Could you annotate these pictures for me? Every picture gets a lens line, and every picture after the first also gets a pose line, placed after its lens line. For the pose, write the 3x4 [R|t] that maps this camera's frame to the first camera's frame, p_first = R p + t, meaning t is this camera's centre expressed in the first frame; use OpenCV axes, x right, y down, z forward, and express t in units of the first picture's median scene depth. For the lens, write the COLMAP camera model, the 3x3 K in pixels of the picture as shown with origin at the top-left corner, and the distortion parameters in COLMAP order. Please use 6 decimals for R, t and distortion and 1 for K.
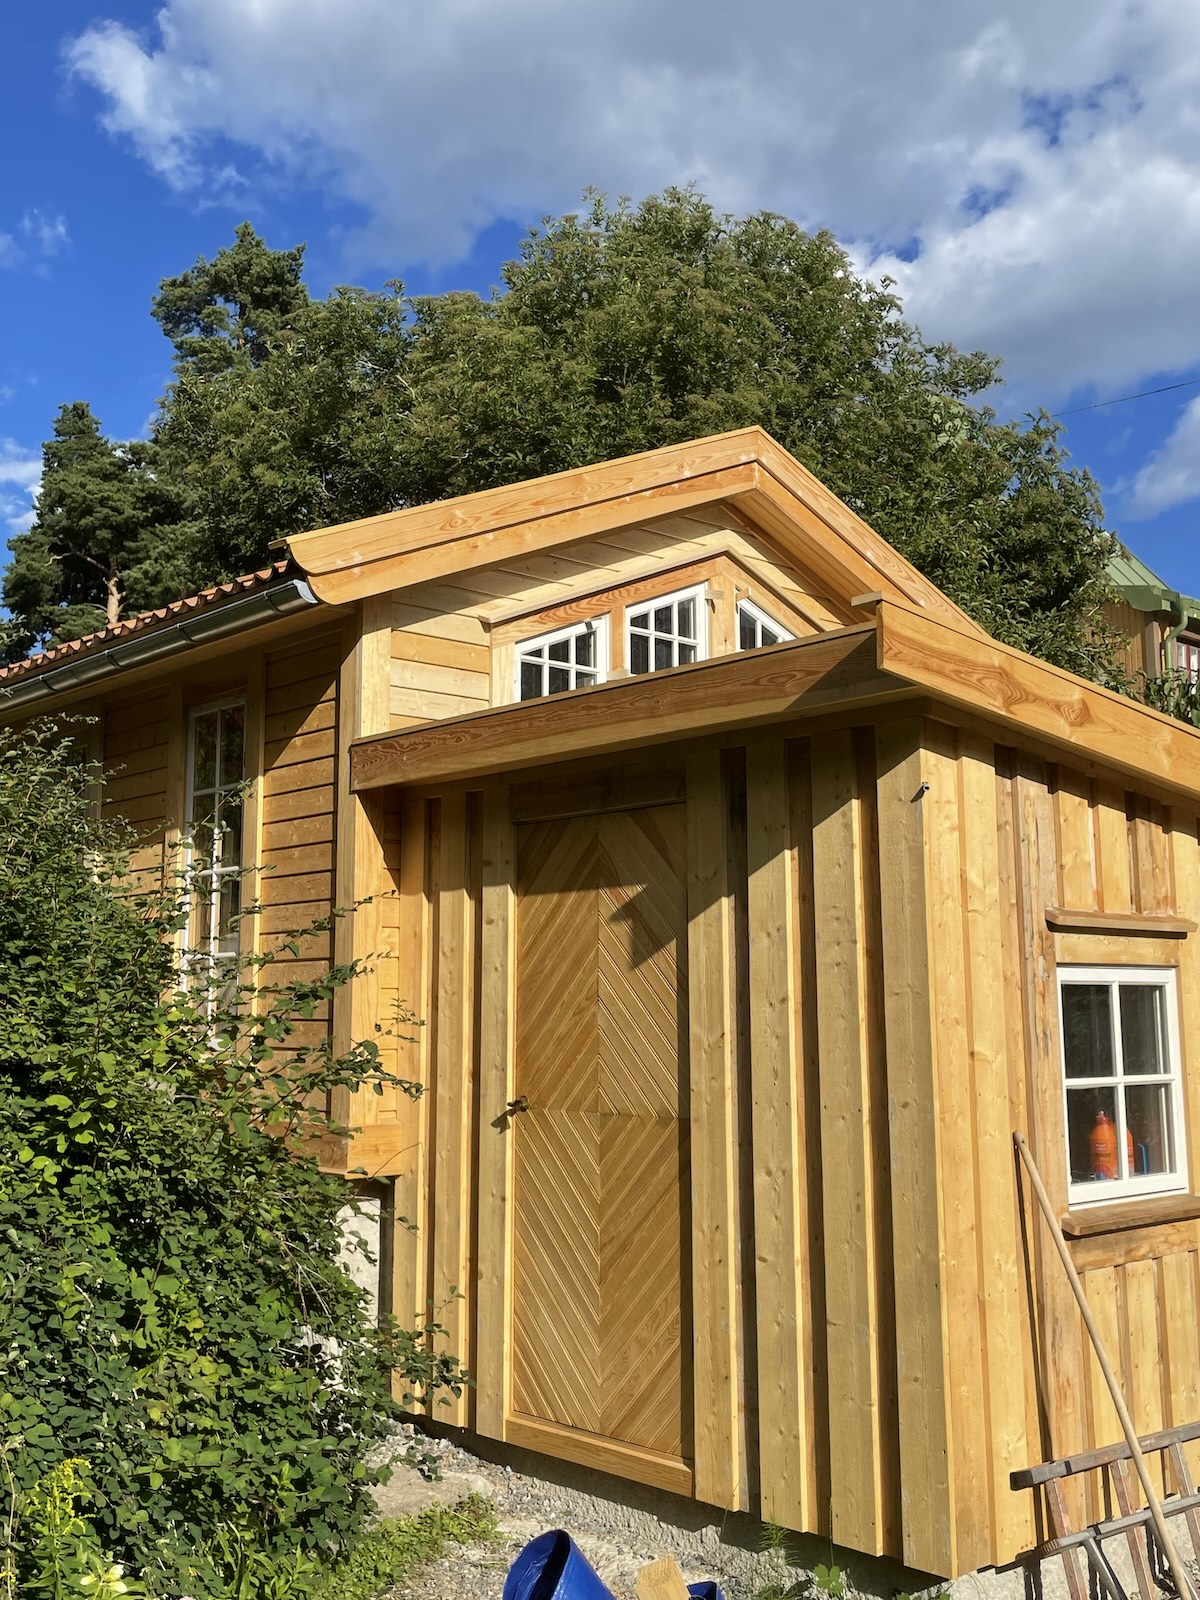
lens RADIAL K [[1603.5, 0, 600.7], [0, 1603.5, 791.8], [0, 0, 1]] dist [0.062099, 0.000000]
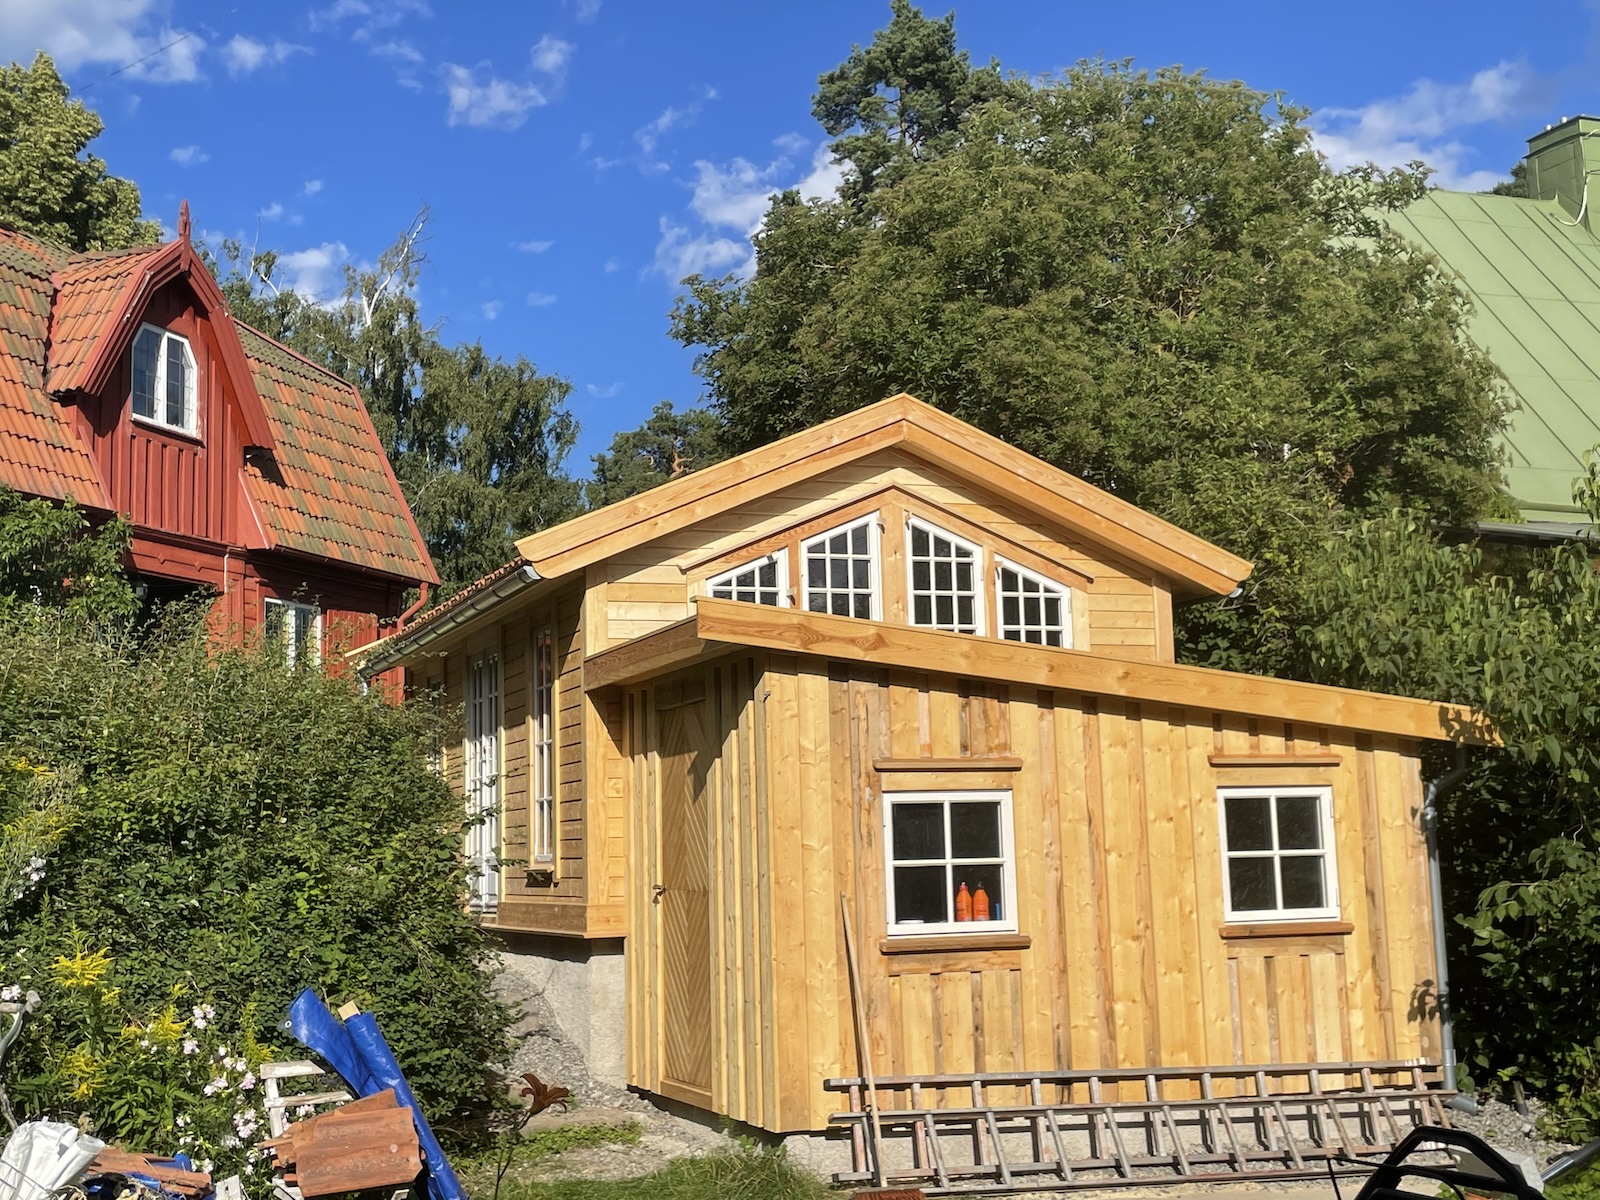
lens RADIAL K [[2017.4, 0, 798.6], [0, 2017.4, 602.5], [0, 0, 1]] dist [0.165757, 0.000000]
pose [[0.930960, -0.065707, -0.359161, 0.671387], [0.071487, 0.997438, 0.002820, -0.069391], [0.358055, -0.028300, 0.933271, -0.675867]]
